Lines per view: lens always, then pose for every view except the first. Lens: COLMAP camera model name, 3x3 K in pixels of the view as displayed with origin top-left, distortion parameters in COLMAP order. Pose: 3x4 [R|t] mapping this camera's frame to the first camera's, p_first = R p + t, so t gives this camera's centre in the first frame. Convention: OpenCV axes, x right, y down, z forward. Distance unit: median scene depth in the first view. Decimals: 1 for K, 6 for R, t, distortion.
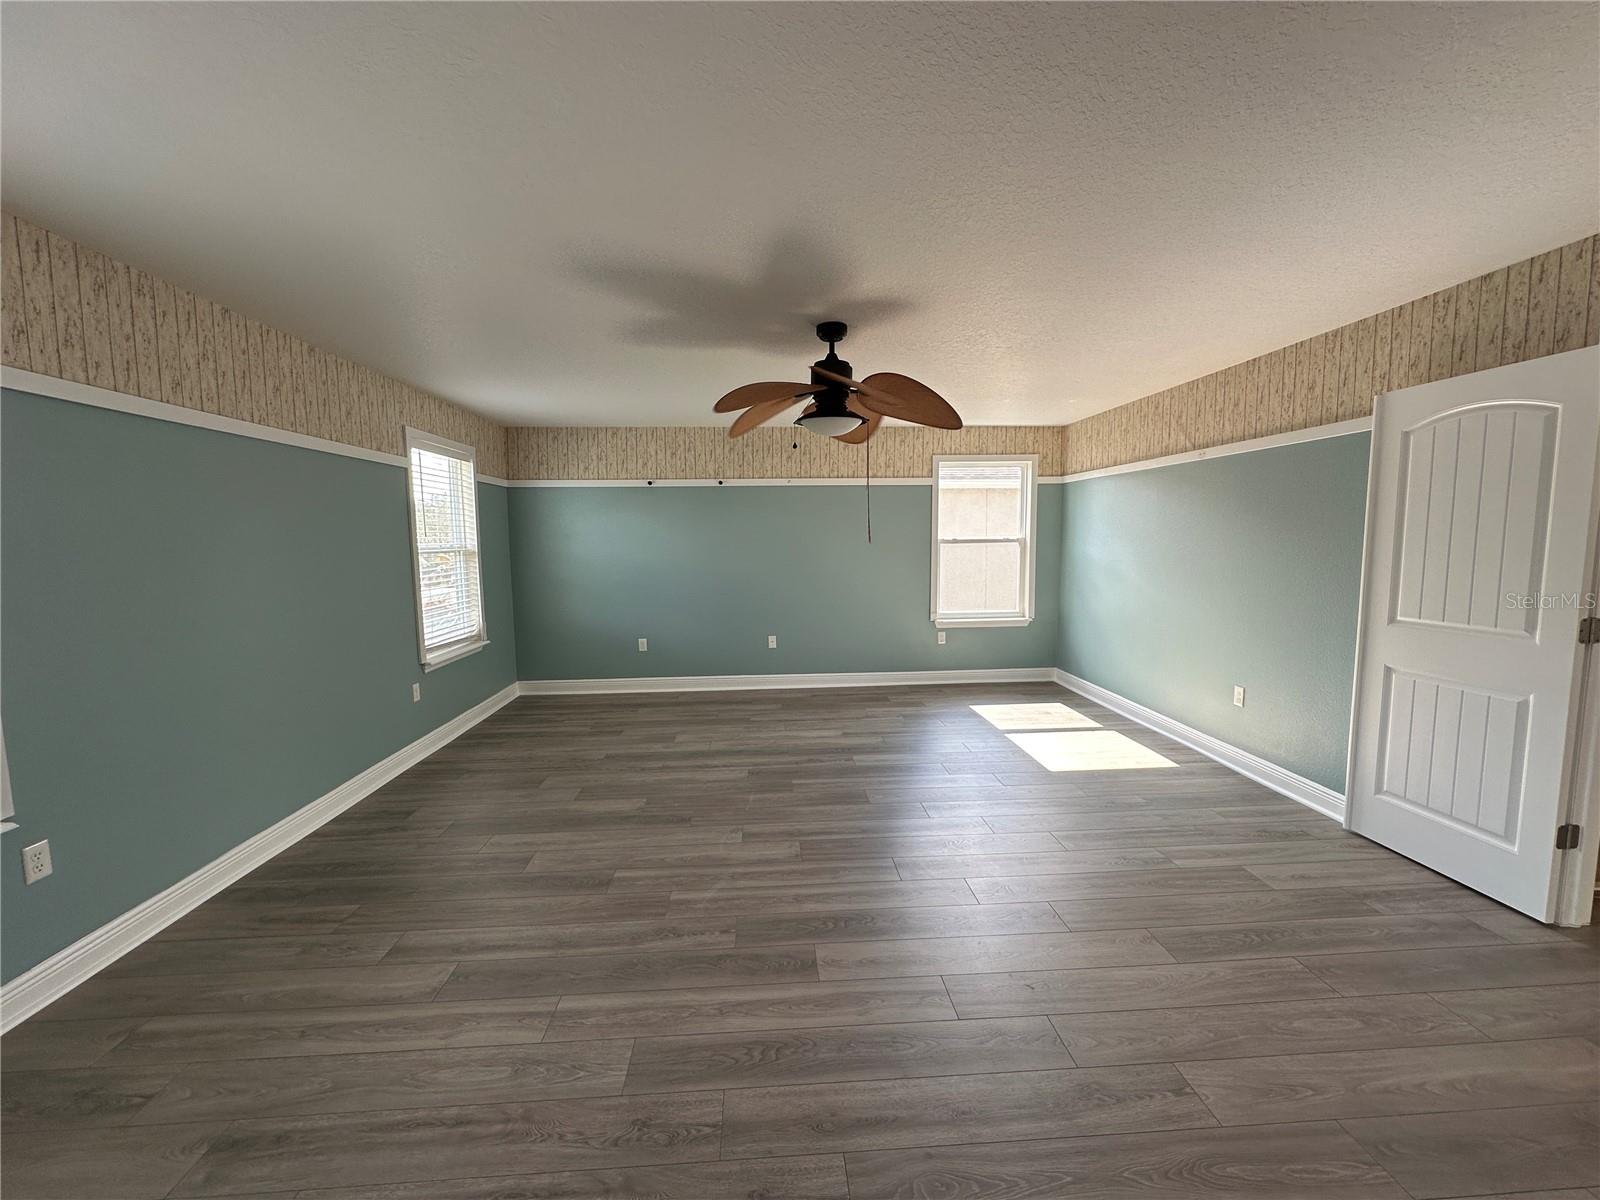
lens RADIAL K [[638.7, 0, 804.1], [0, 638.7, 595.4], [0, 0, 1]] dist [-0.002846, 0.000139]
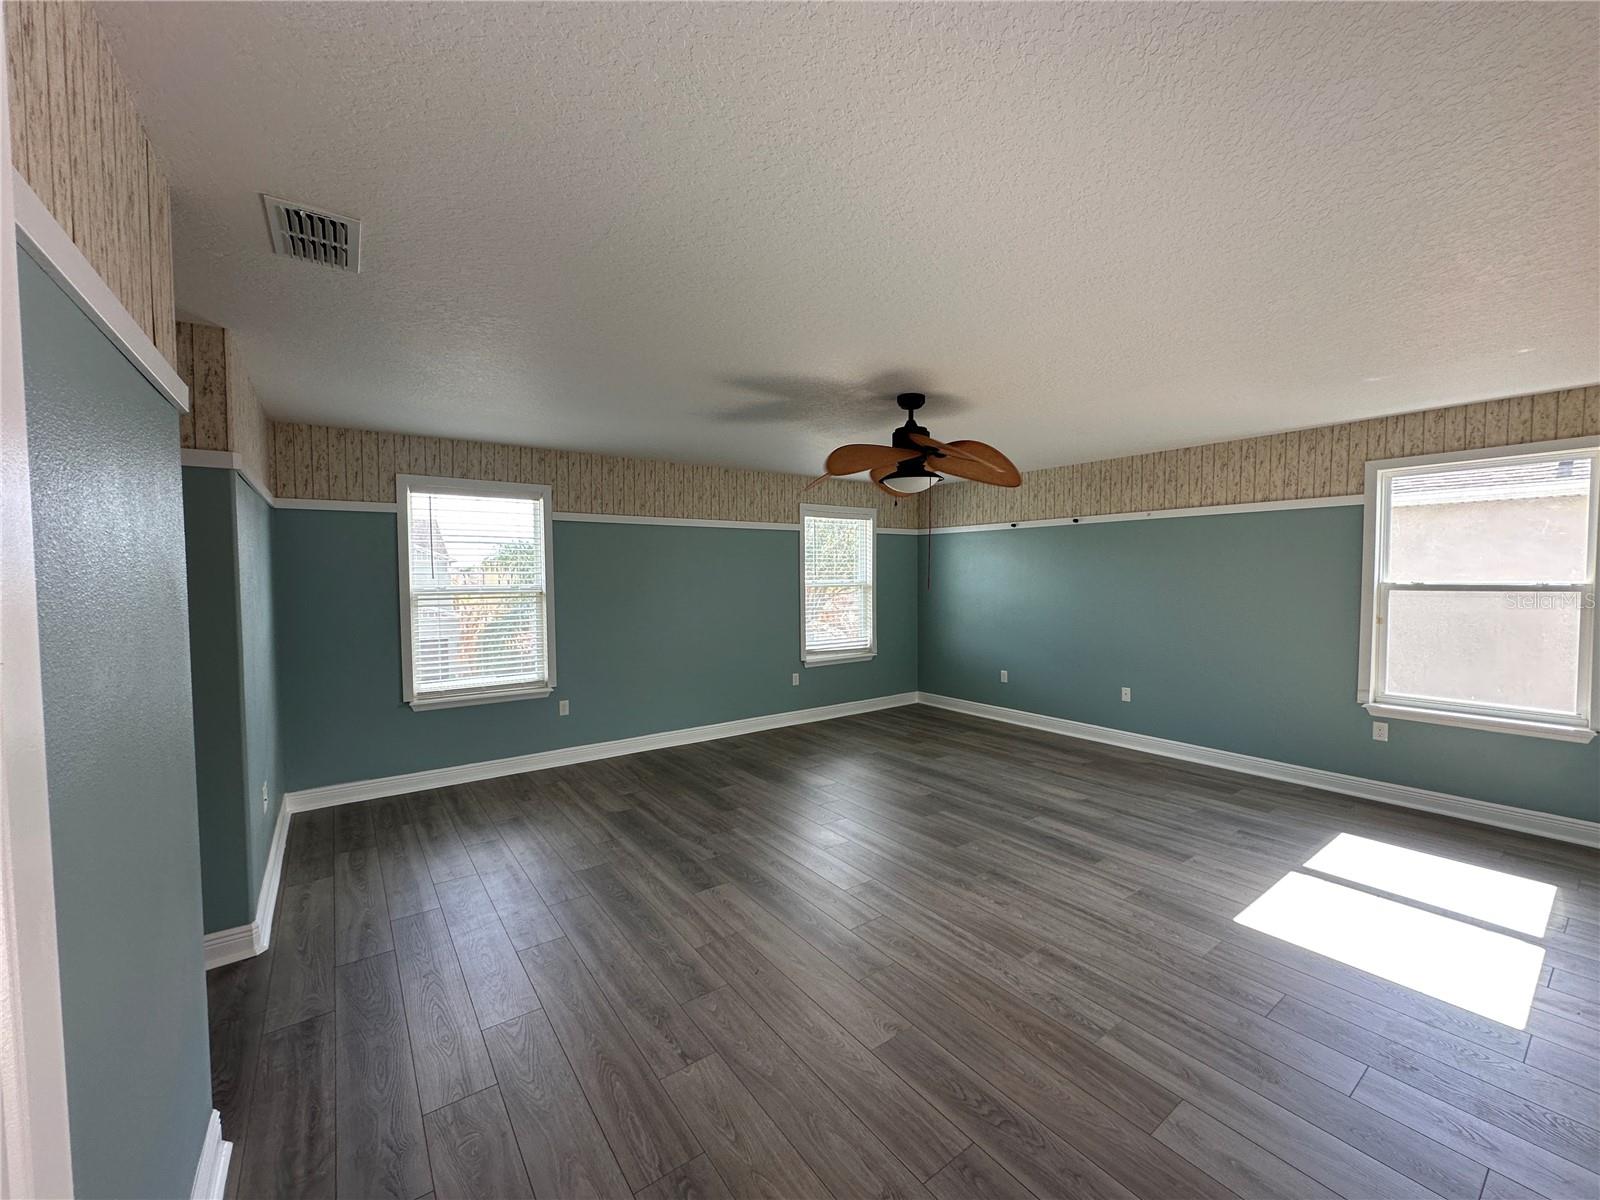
lens RADIAL K [[638.7, 0, 800.0], [0, 638.7, 599.5], [0, 0, 1]] dist [-0.002846, 0.000139]
pose [[0.538210, 0.042402, -0.841743, 0.583159], [-0.075606, 0.997136, 0.001888, -0.034494], [0.839413, 0.062625, 0.539874, 0.165966]]
